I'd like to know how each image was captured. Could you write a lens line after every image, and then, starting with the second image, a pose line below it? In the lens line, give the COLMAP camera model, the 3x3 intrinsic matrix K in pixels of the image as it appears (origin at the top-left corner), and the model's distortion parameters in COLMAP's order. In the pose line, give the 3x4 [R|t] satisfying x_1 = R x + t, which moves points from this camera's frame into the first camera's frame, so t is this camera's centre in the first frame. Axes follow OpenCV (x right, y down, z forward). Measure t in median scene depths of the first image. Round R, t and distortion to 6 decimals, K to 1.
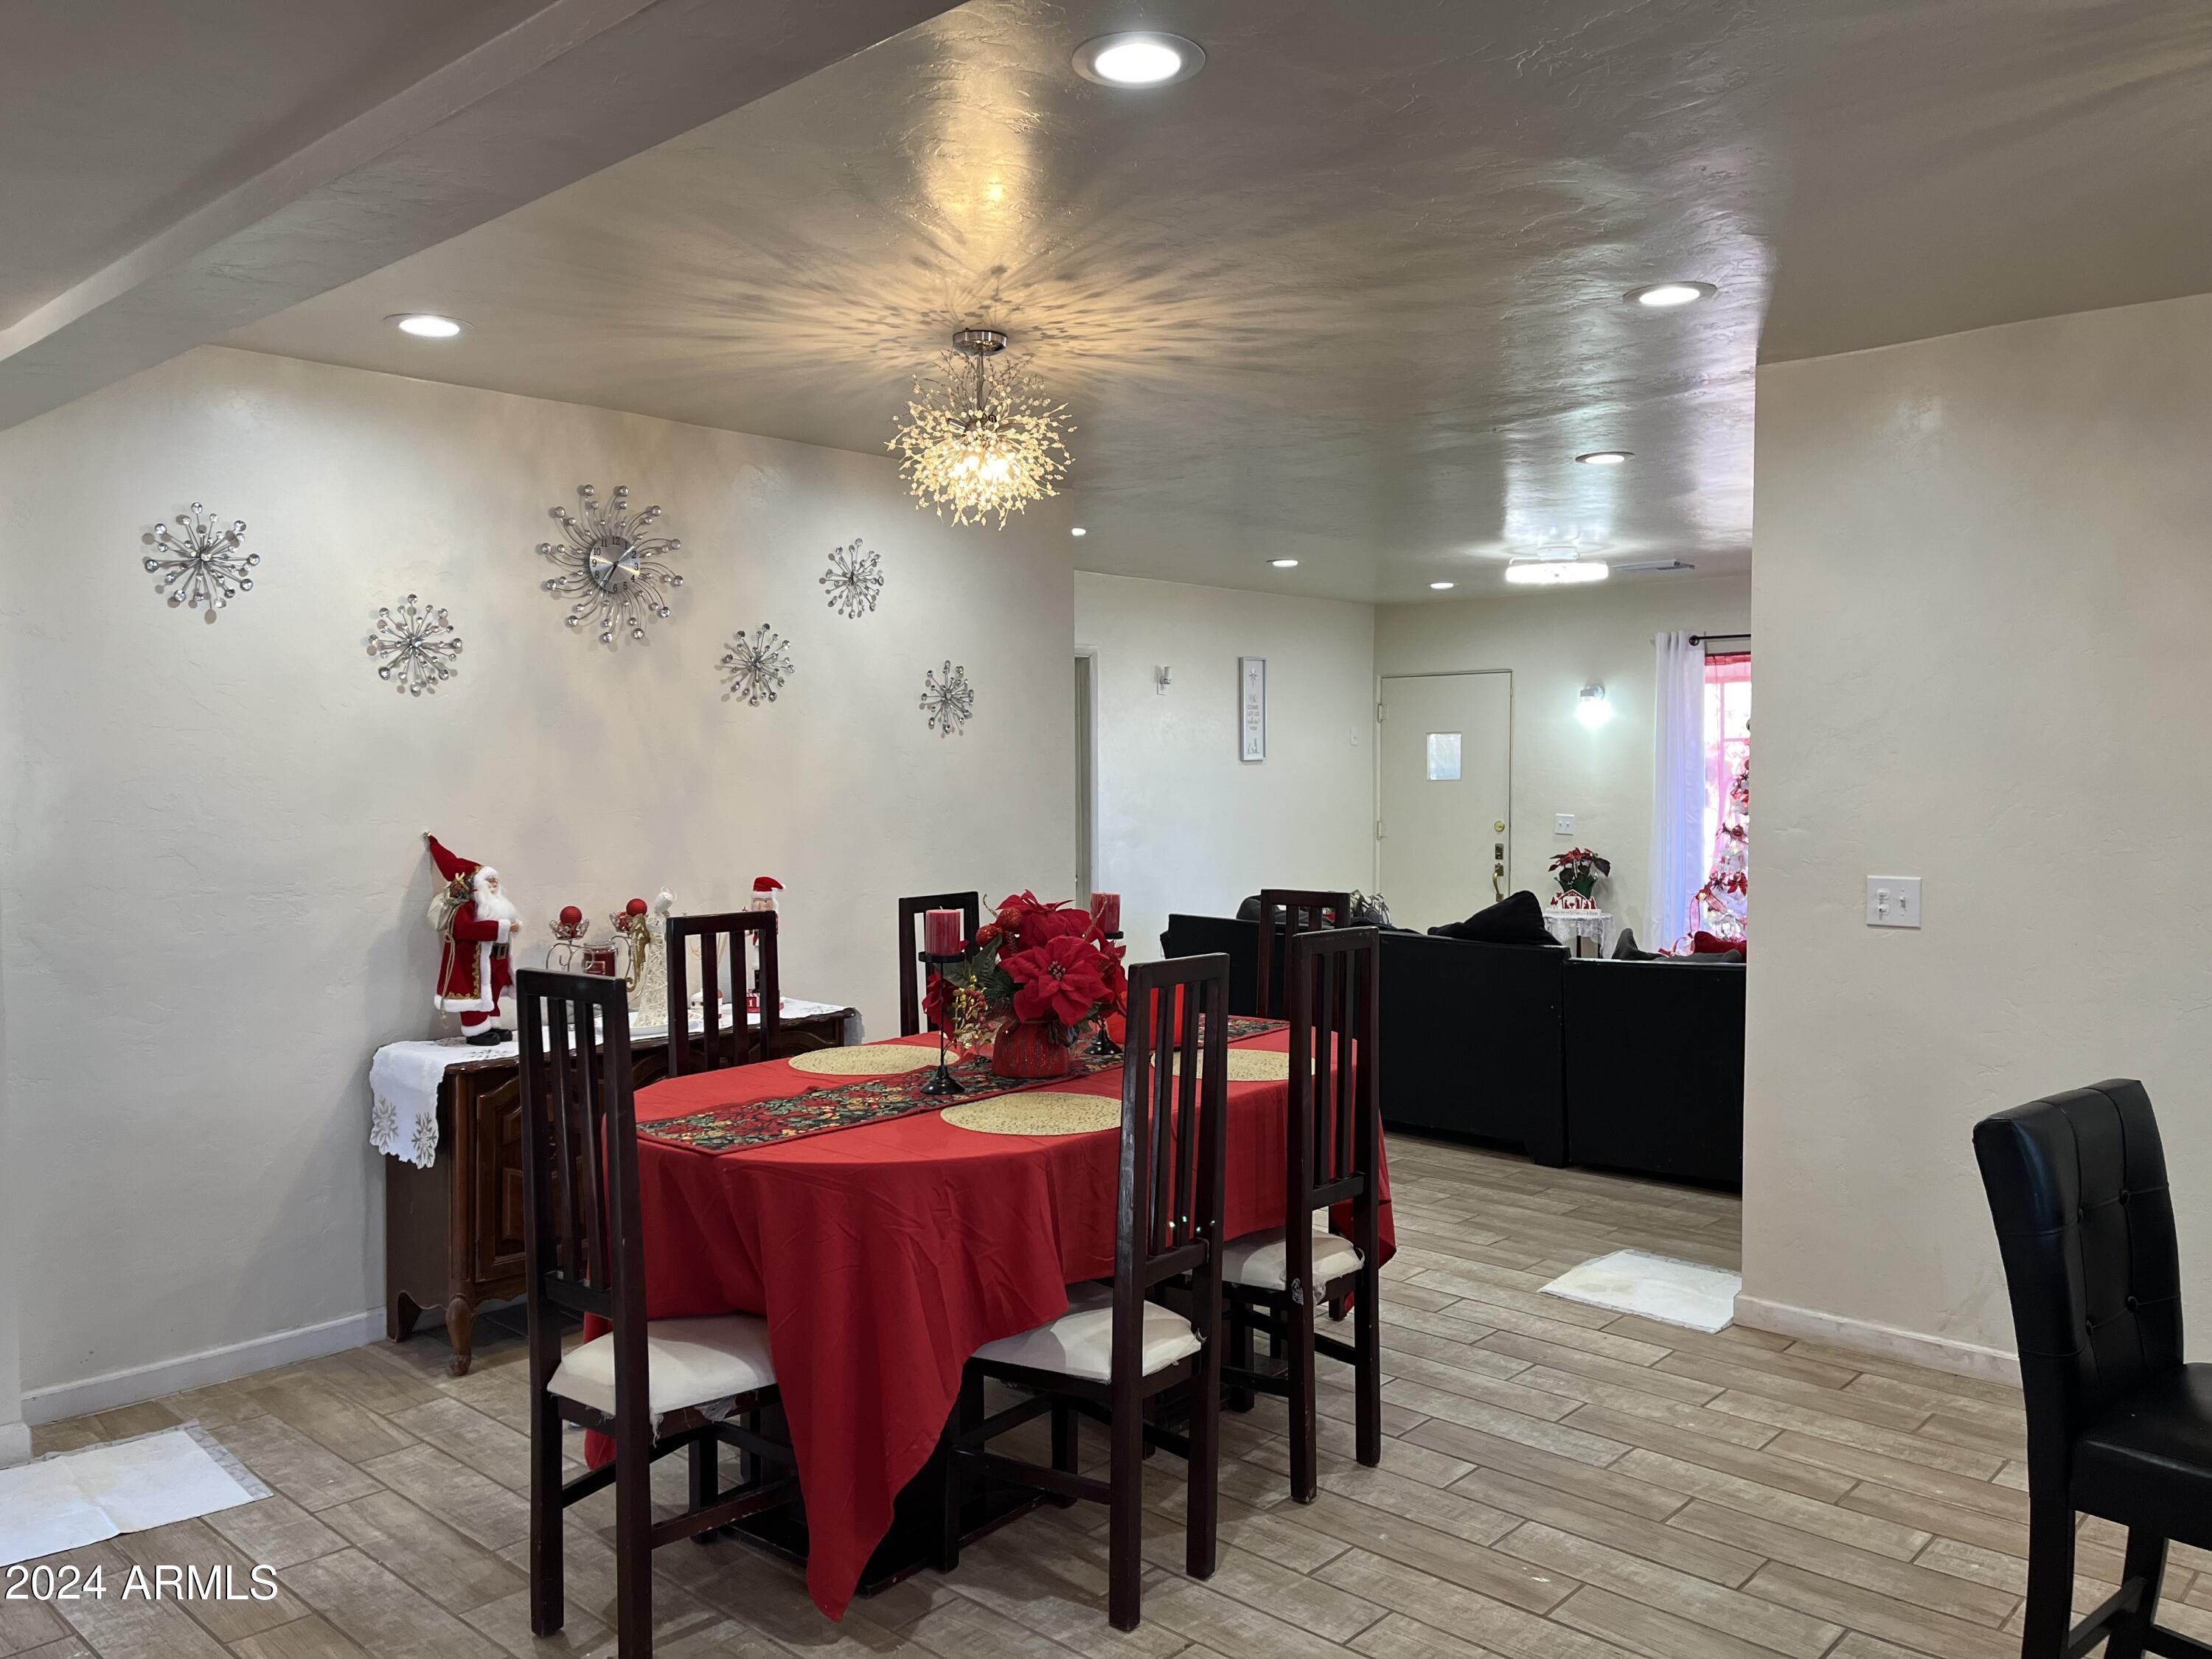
lens RADIAL K [[1706.0, 0, 1082.7], [0, 1706.0, 841.5], [0, 0, 1]] dist [0.073381, -0.093461]
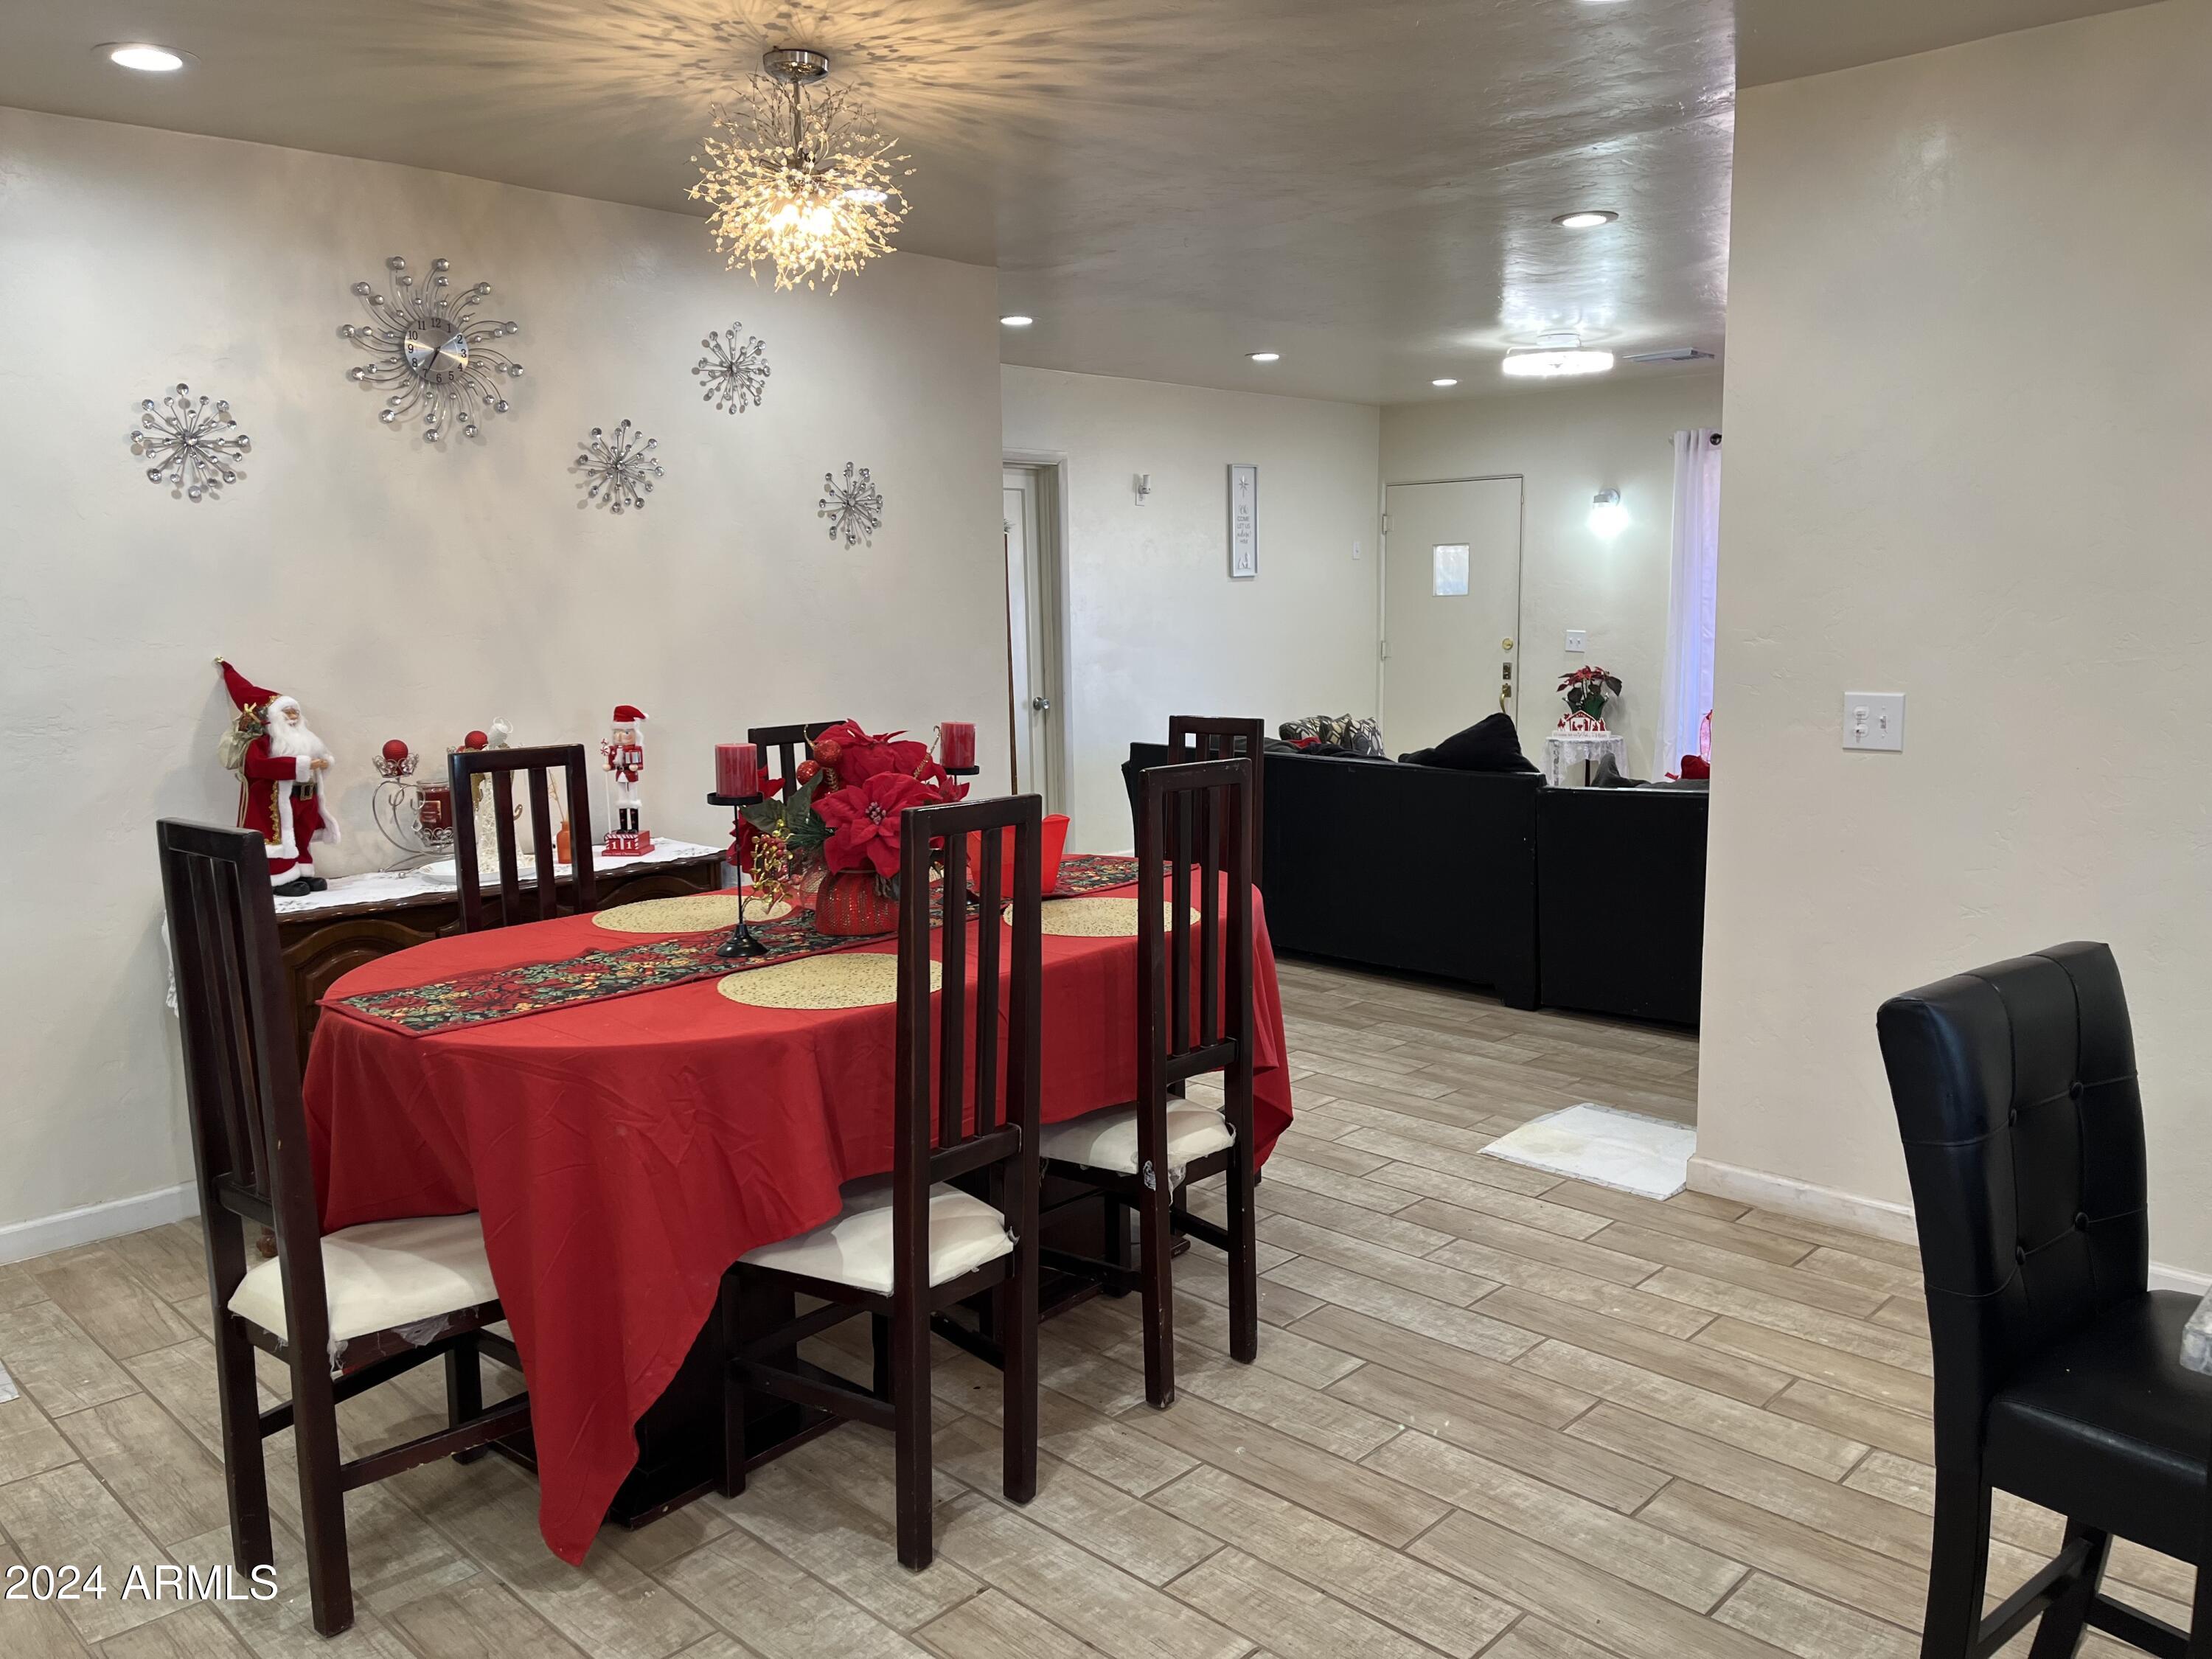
lens RADIAL K [[1706.0, 0, 1107.4], [0, 1706.0, 821.5], [0, 0, 1]] dist [0.073381, -0.093461]
pose [[0.999793, -0.007558, -0.018910, 0.103524], [0.009238, 0.995862, 0.090406, 0.002809], [0.018148, -0.090562, 0.995725, 0.125204]]
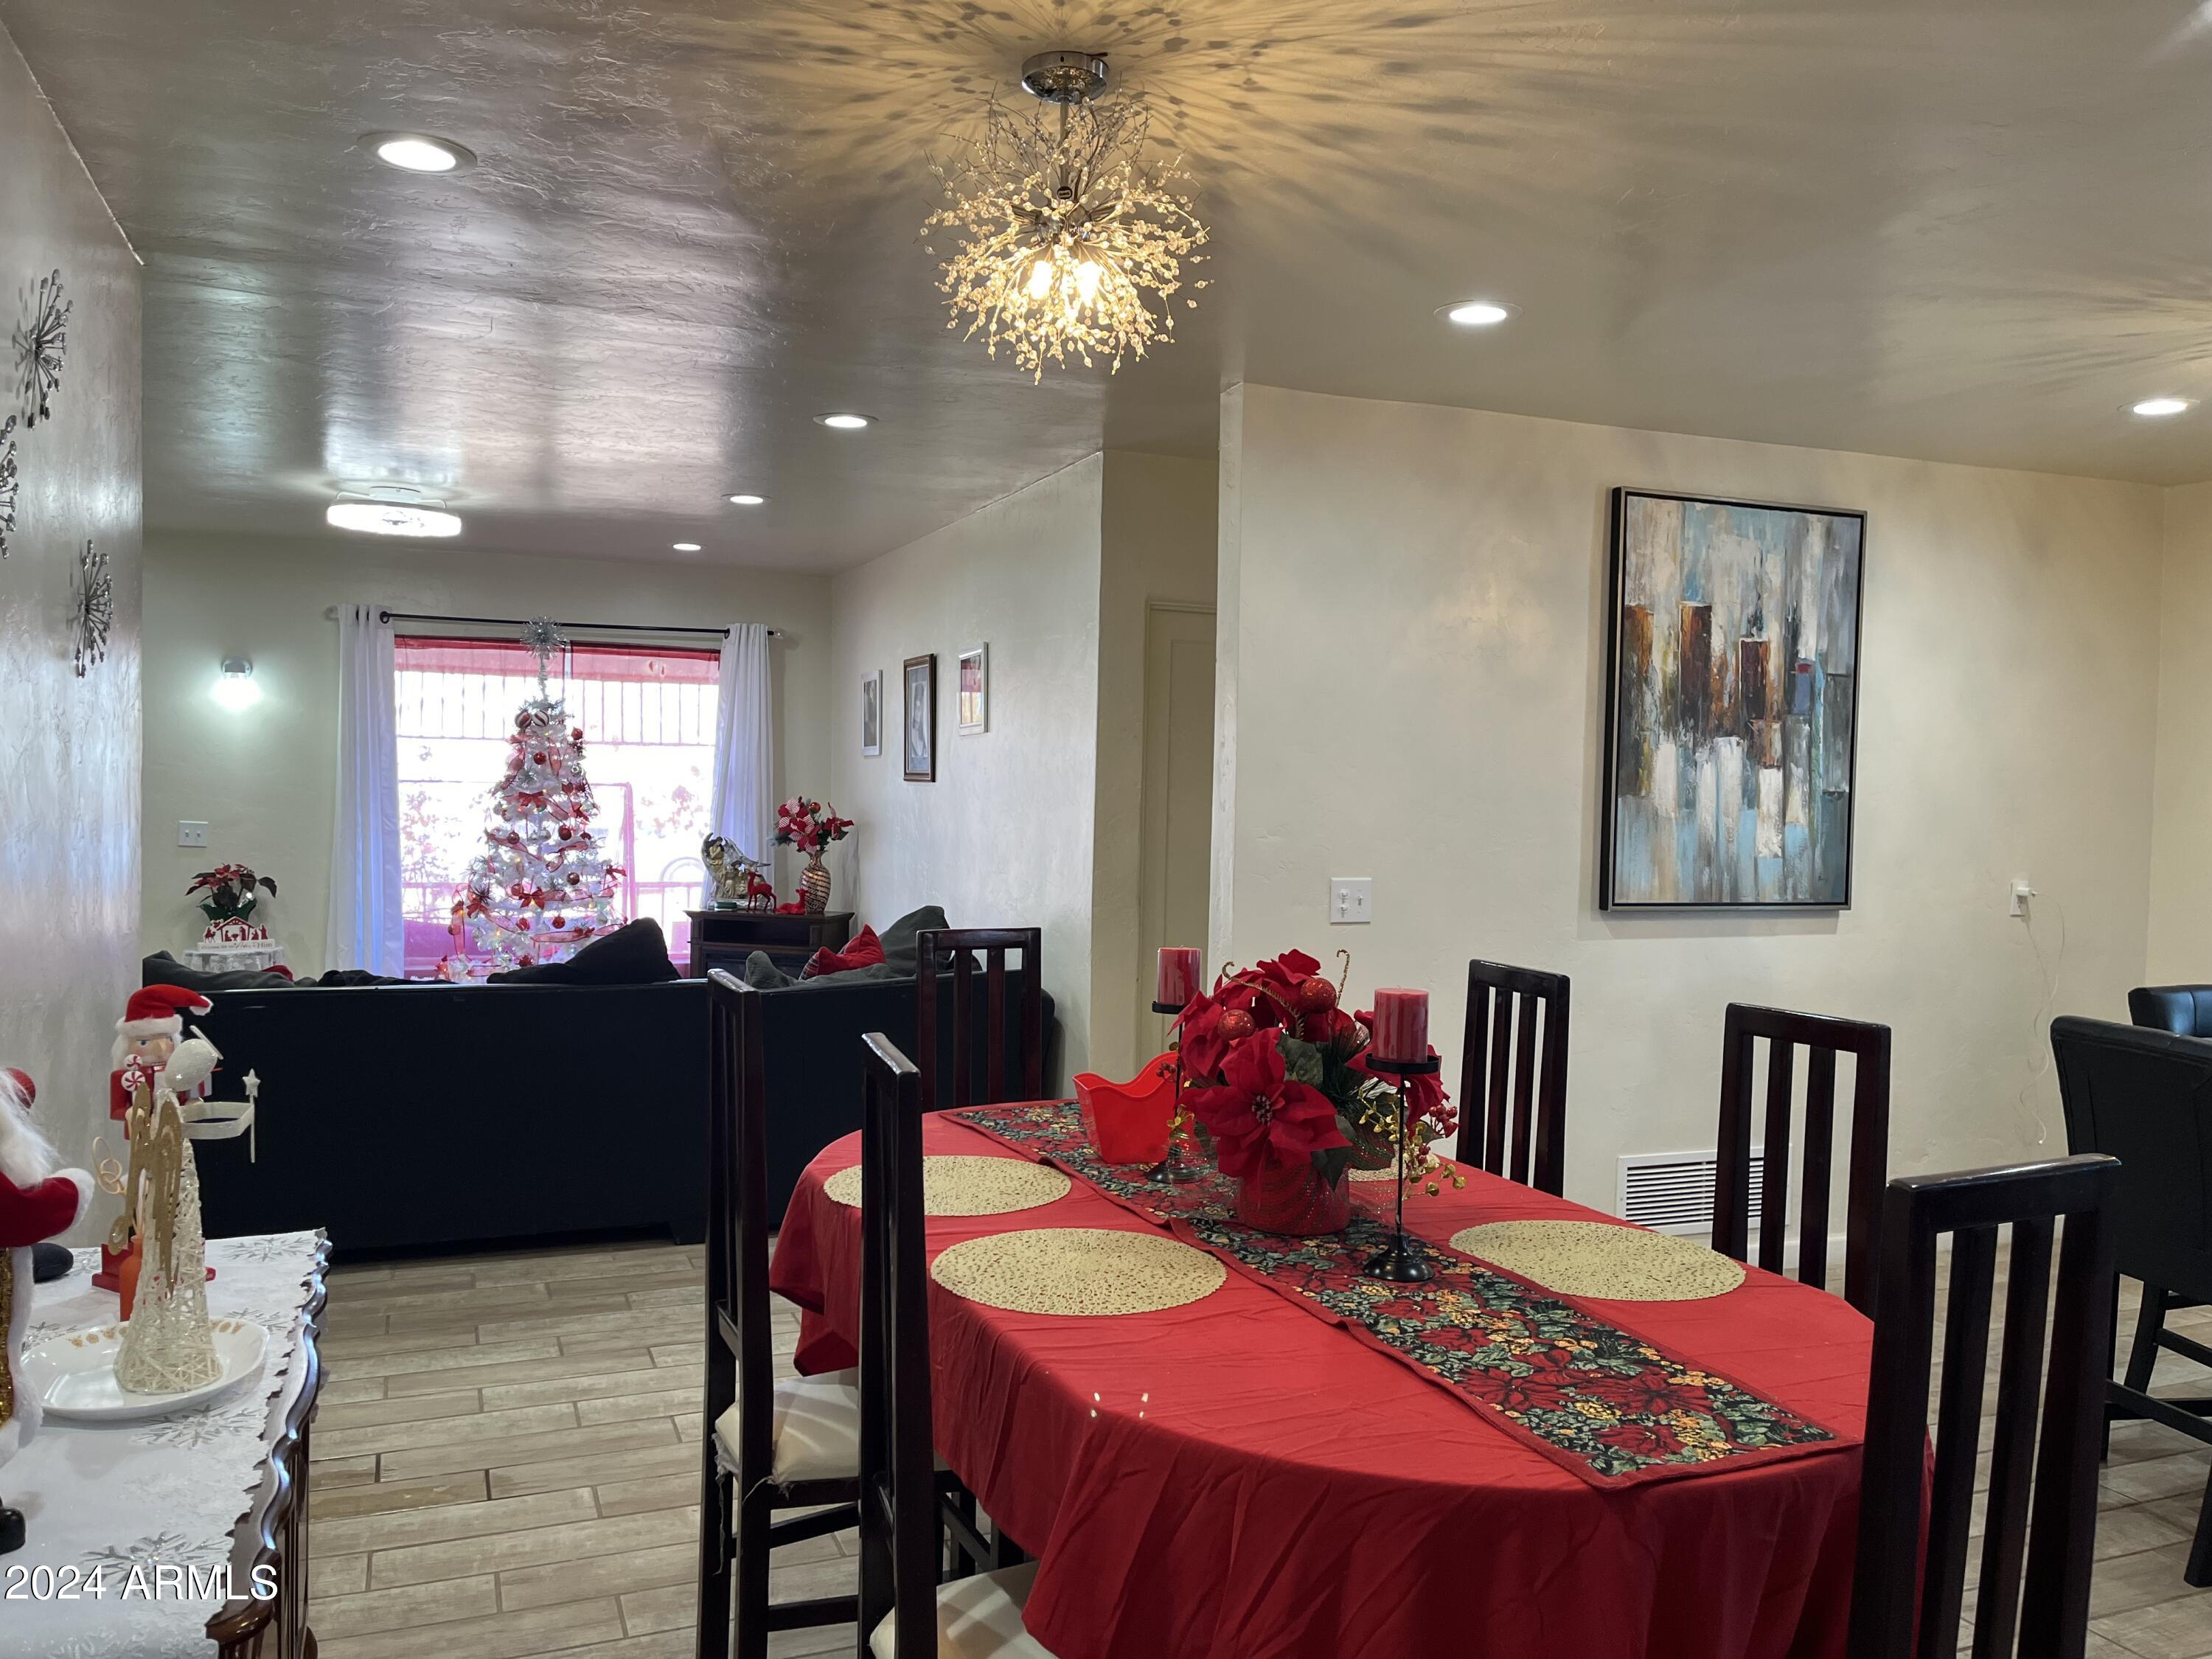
lens RADIAL K [[1706.0, 0, 1097.4], [0, 1706.0, 818.1], [0, 0, 1]] dist [0.073381, -0.093461]
pose [[0.418992, -0.010039, 0.907934, -0.647819], [0.020527, 0.999788, 0.001582, -0.025432], [-0.907758, 0.017975, 0.419109, 0.741702]]
